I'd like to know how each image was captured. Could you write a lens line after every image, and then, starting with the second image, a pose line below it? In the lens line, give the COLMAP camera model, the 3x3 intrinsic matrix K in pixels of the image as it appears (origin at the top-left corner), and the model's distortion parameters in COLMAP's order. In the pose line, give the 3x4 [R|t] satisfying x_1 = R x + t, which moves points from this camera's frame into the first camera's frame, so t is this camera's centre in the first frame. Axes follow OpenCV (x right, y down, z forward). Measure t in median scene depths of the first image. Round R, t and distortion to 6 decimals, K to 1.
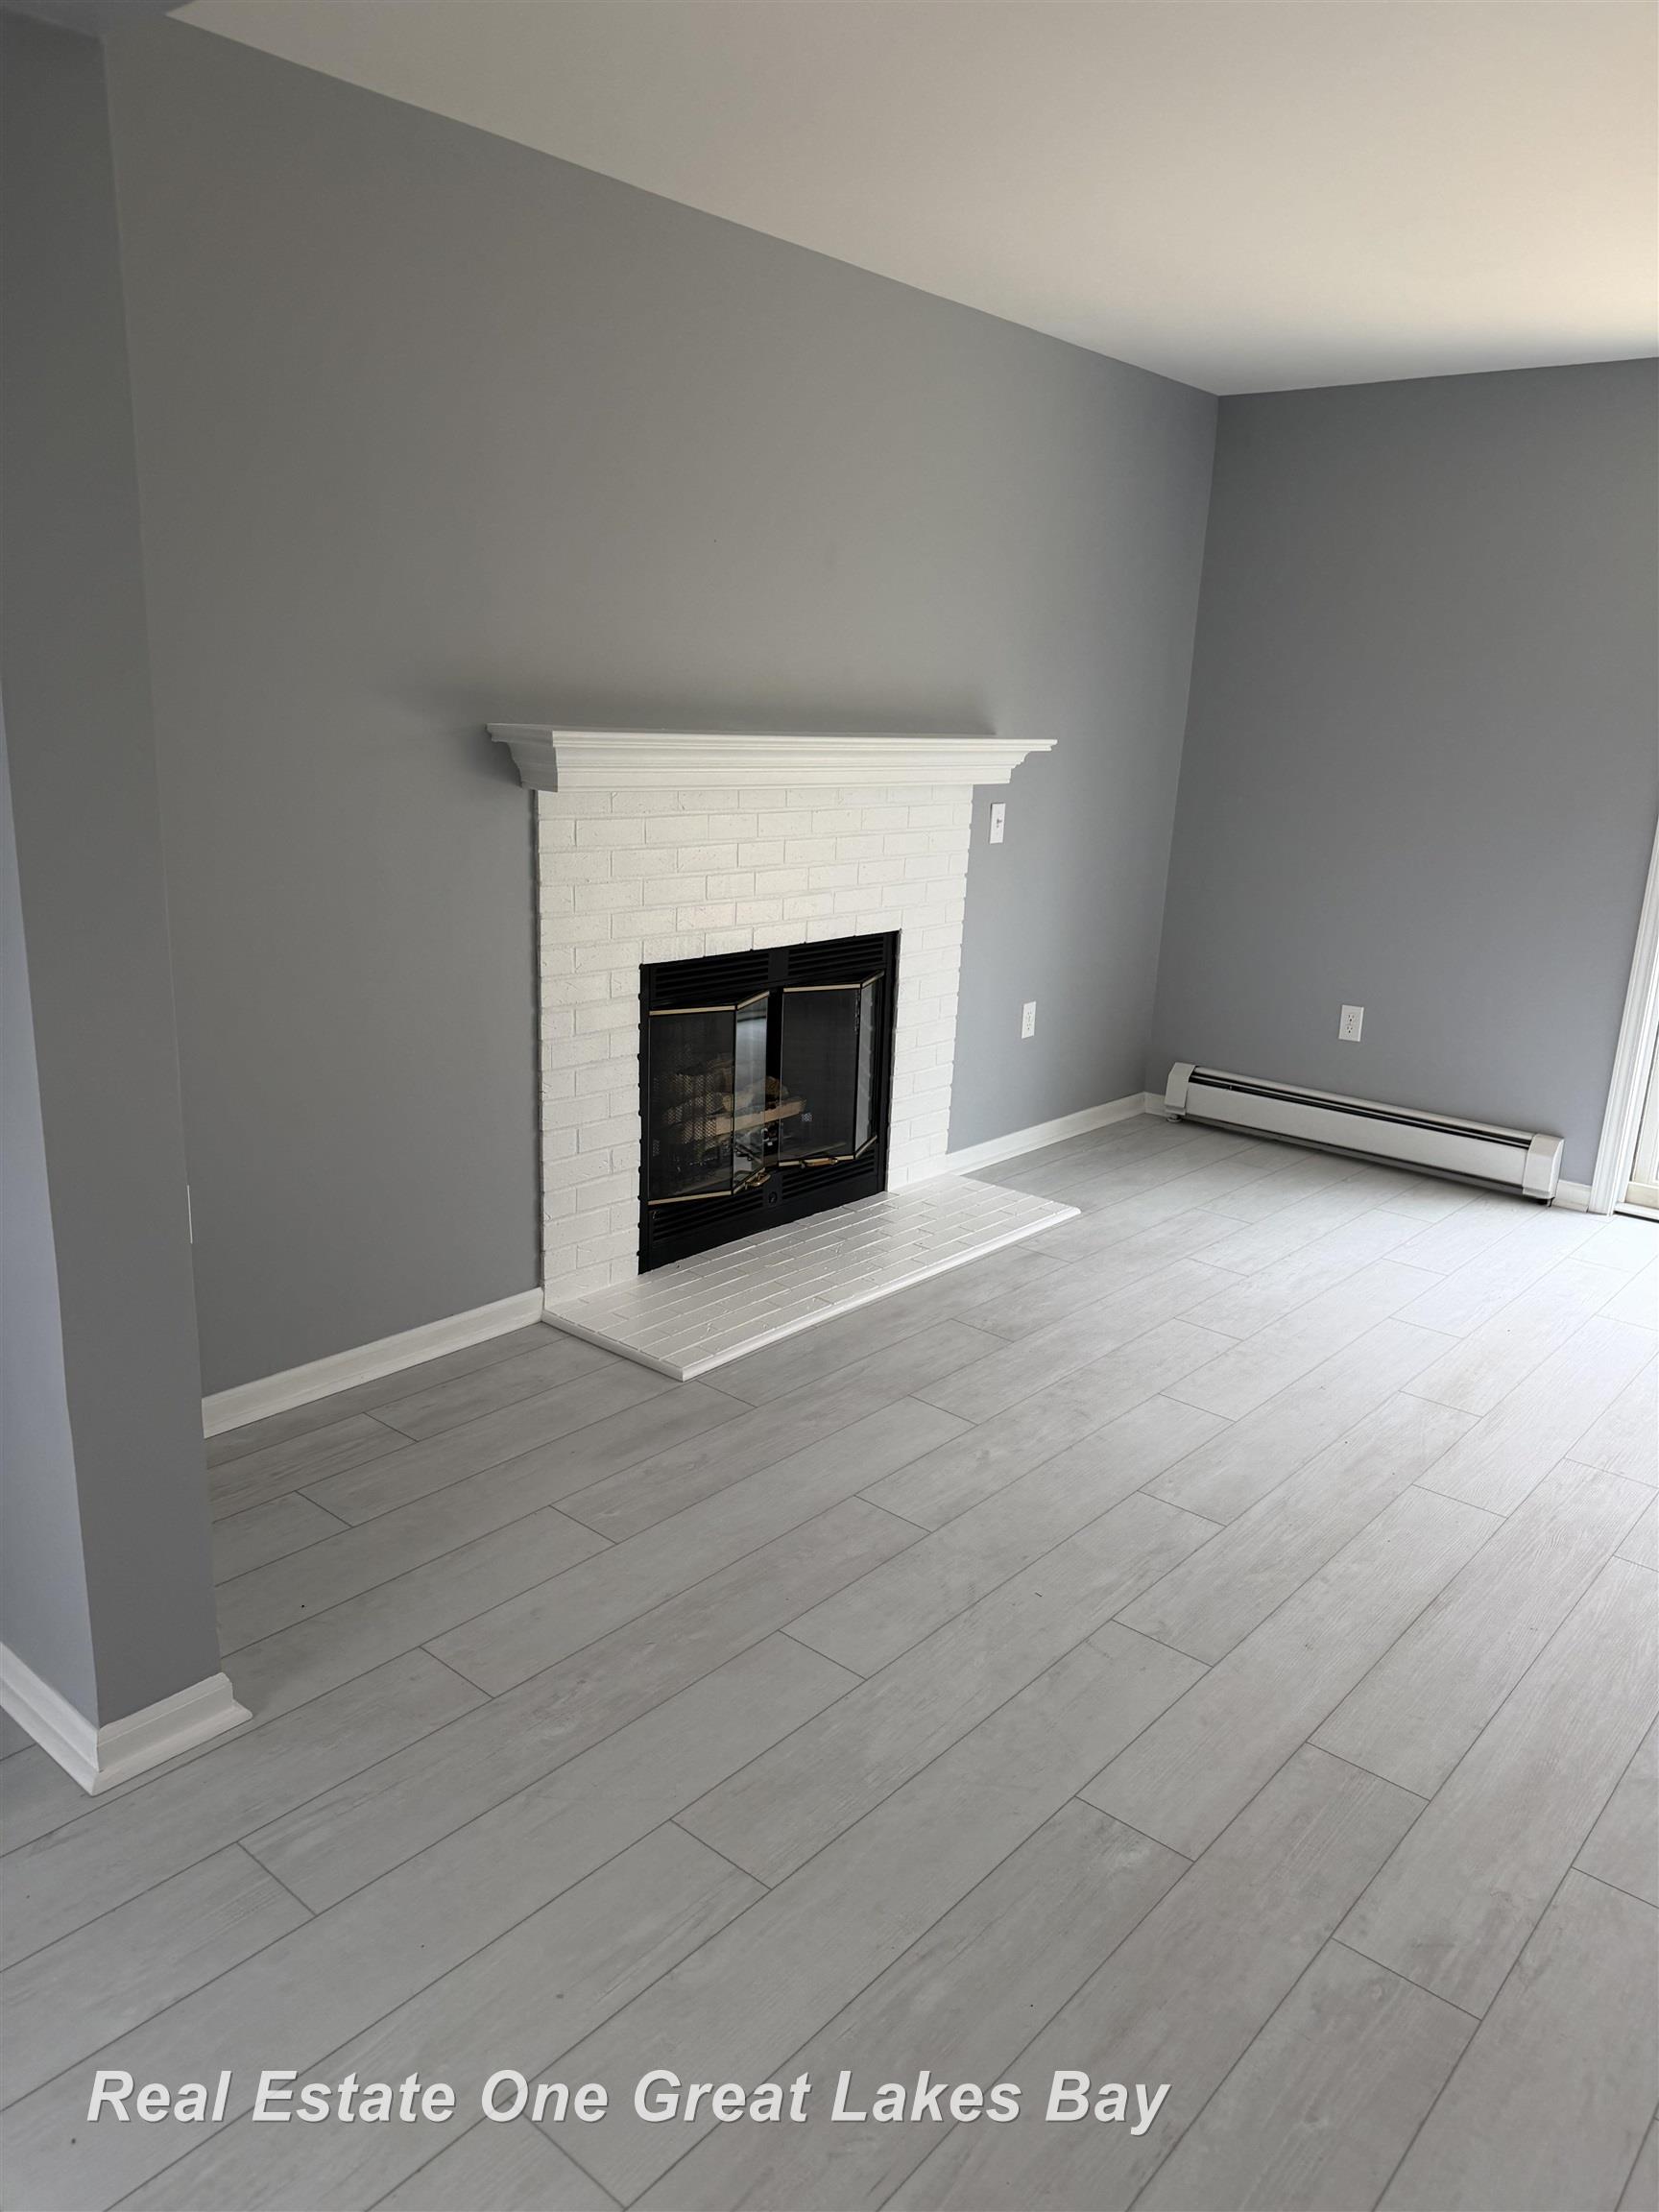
lens RADIAL K [[1565.7, 0, 826.6], [0, 1565.7, 1111.8], [0, 0, 1]] dist [0.183261, -0.365699]
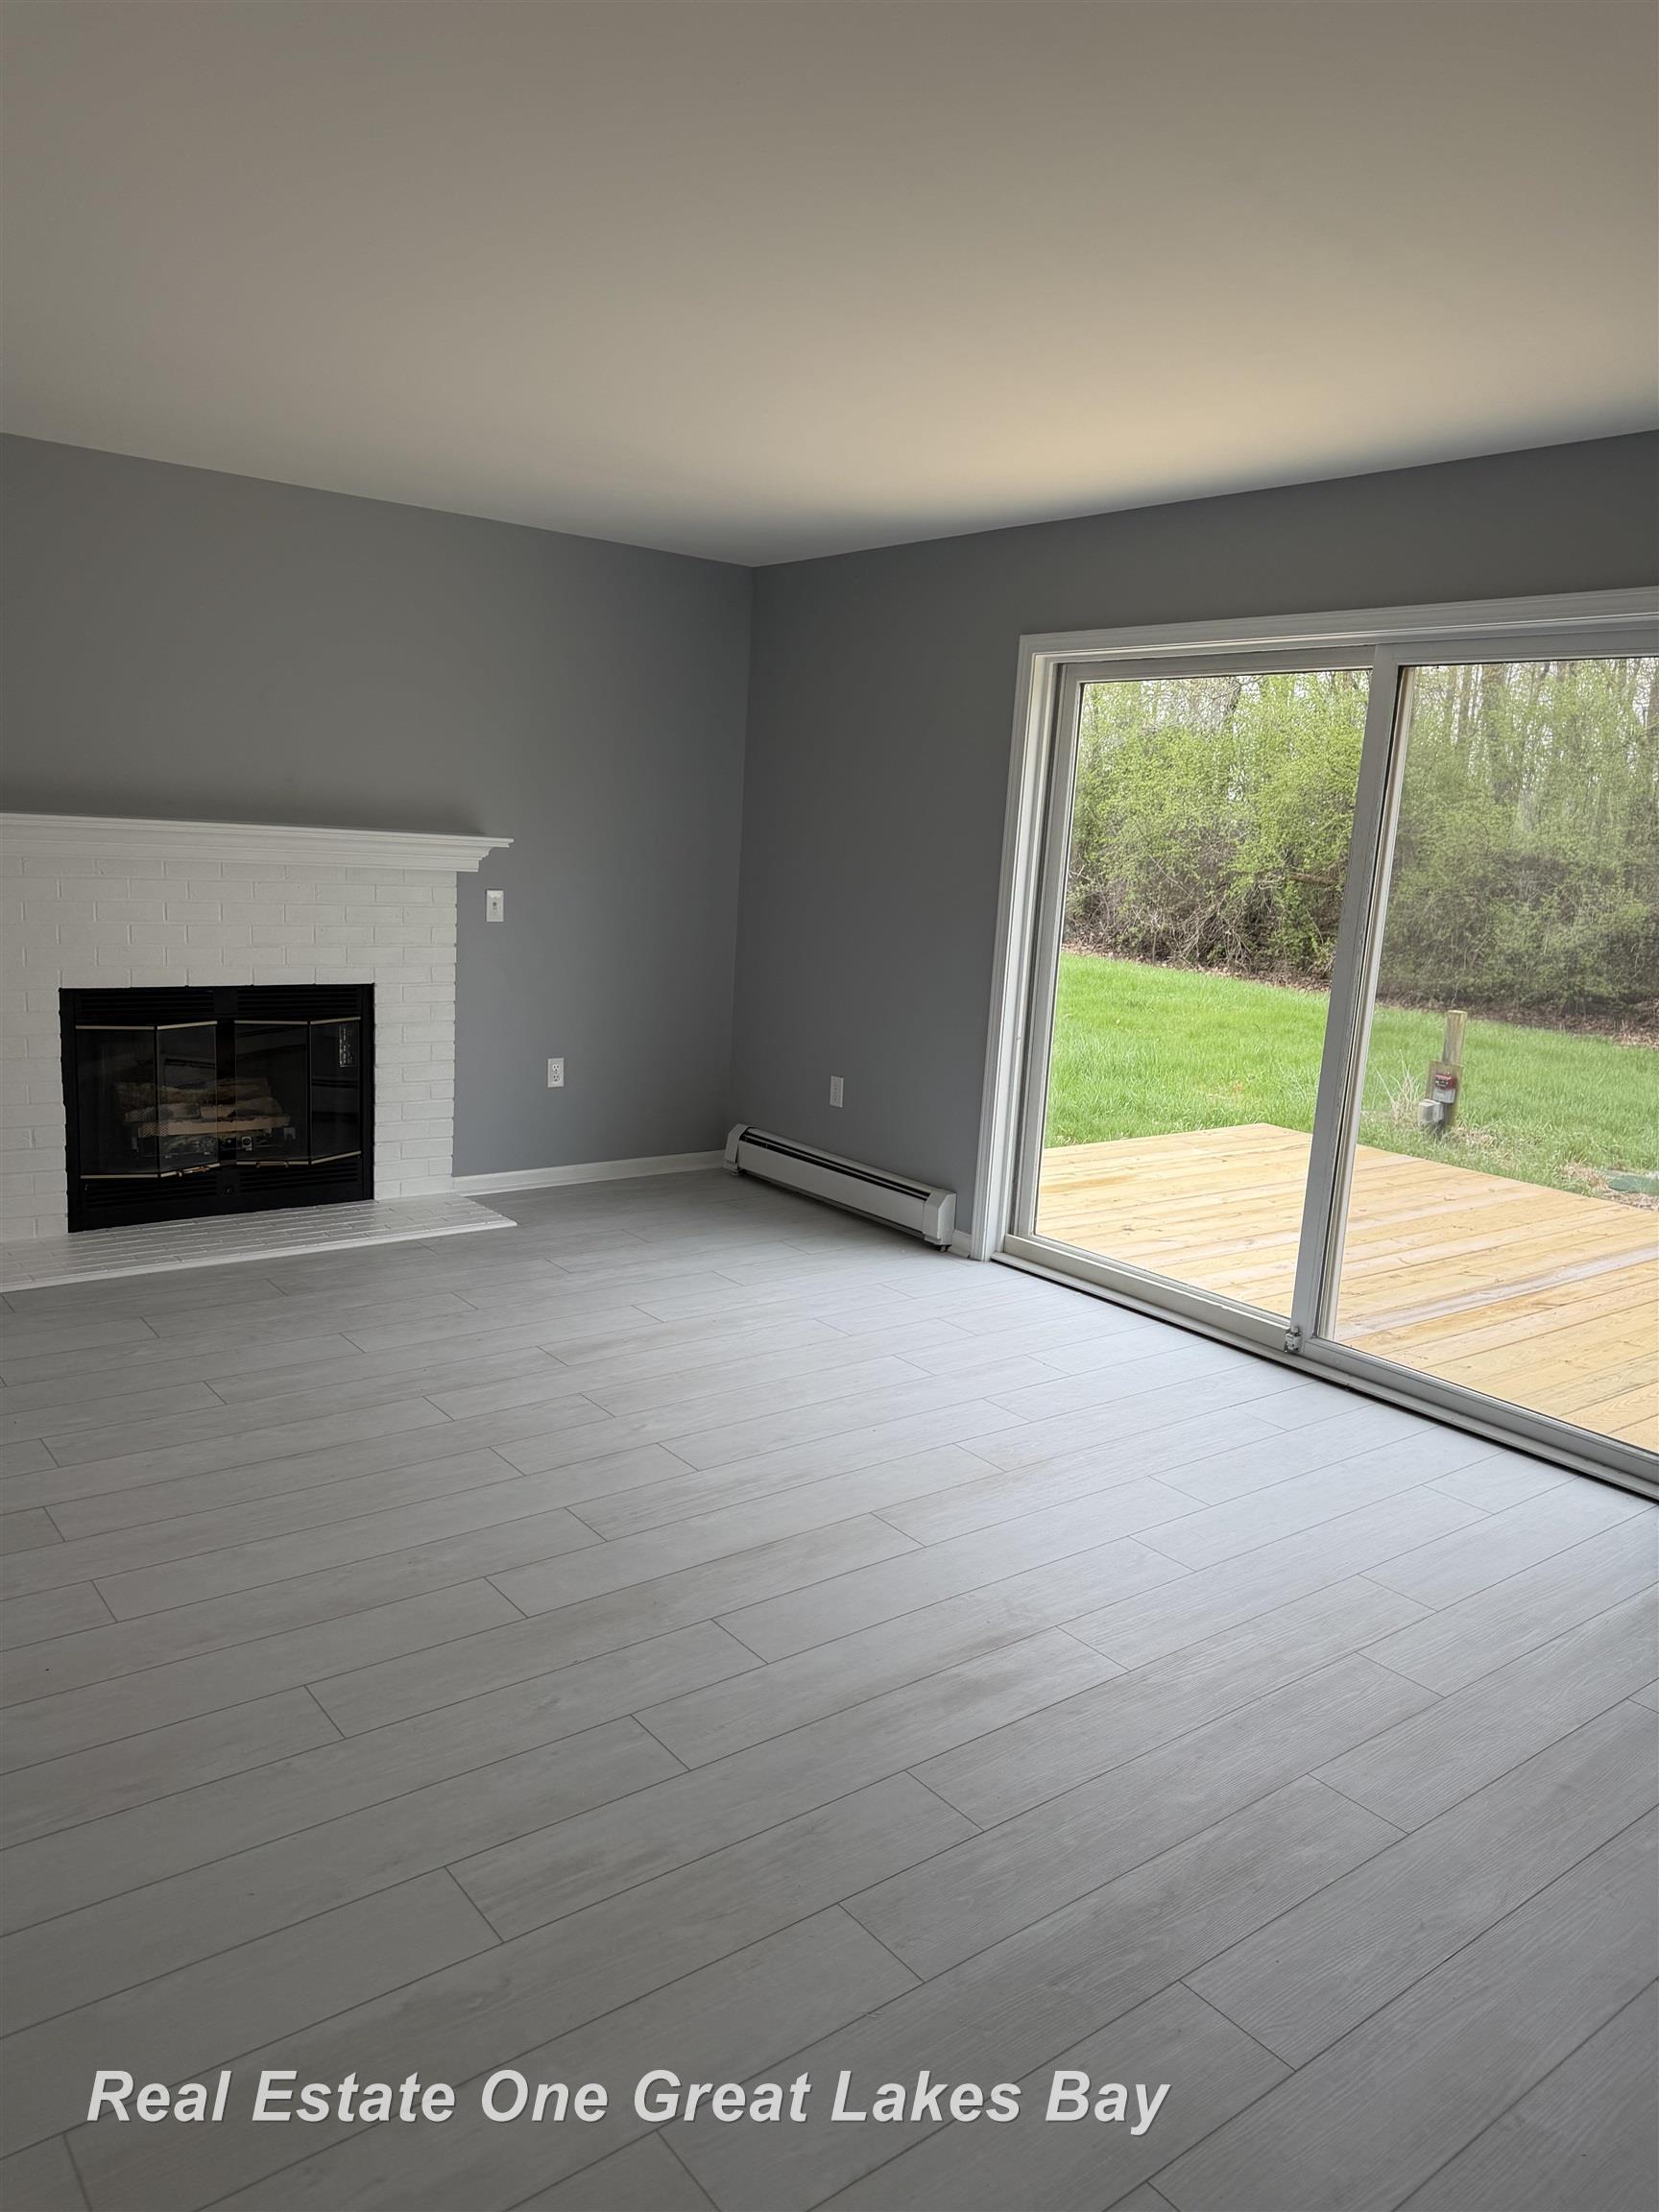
lens RADIAL K [[1565.7, 0, 826.6], [0, 1565.7, 1111.8], [0, 0, 1]] dist [0.183261, -0.365699]
pose [[0.978506, 0.049529, -0.200181, 0.626444], [-0.066886, 0.994476, -0.080892, 0.059363], [0.195069, 0.092543, 0.976414, -0.135093]]
